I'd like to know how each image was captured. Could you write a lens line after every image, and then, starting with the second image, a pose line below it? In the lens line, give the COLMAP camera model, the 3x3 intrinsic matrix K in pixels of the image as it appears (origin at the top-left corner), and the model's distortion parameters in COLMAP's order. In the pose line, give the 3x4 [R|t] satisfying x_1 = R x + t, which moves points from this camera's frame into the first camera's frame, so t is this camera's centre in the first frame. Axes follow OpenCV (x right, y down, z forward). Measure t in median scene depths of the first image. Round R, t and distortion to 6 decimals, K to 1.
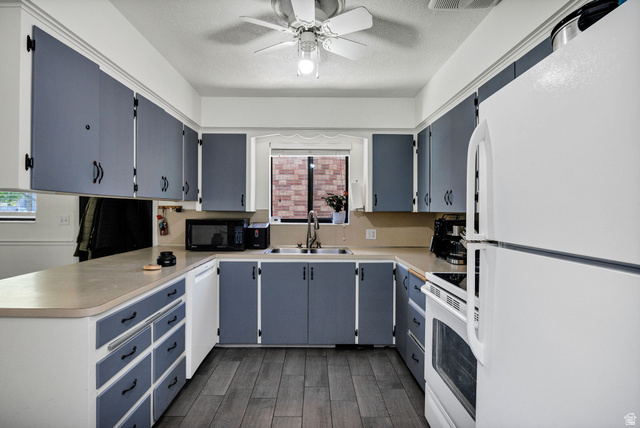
lens RADIAL K [[310.1, 0, 319.7], [0, 310.1, 214.2], [0, 0, 1]] dist [-0.000866, 0.000038]
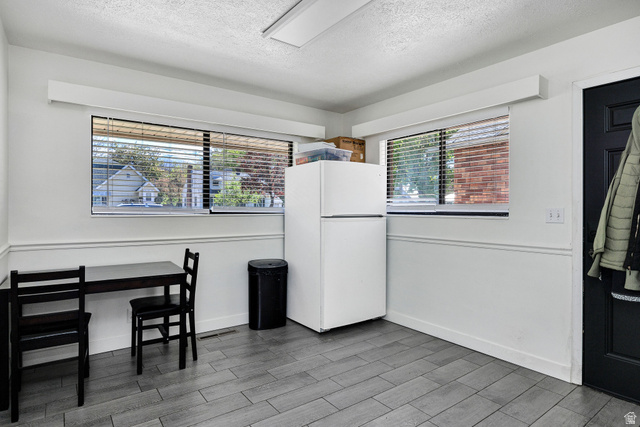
lens RADIAL K [[354.2, 0, 318.6], [0, 354.2, 213.2], [0, 0, 1]] dist [-0.003497, -0.000467]
pose [[0.587008, 0.006129, -0.809558, -0.515556], [0.000097, 0.999971, 0.007640, 0.009217], [0.809581, -0.004563, 0.586990, 0.159118]]
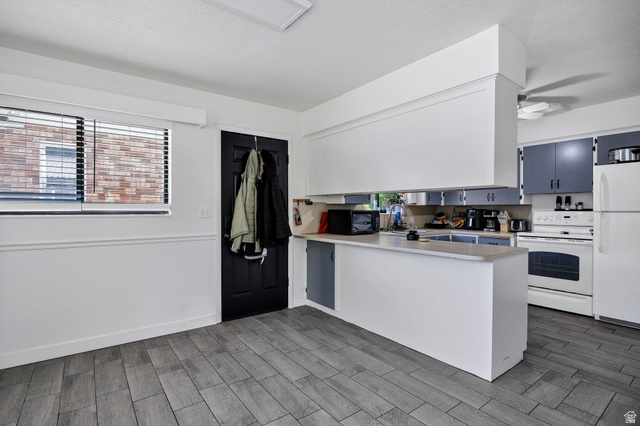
lens RADIAL K [[310.1, 0, 318.5], [0, 310.1, 210.6], [0, 0, 1]] dist [-0.000866, 0.000038]
pose [[0.809443, -0.004567, 0.587181, -1.102244], [0.000885, 0.999978, 0.006559, 0.007590], [-0.587198, -0.004789, 0.809429, 0.044867]]
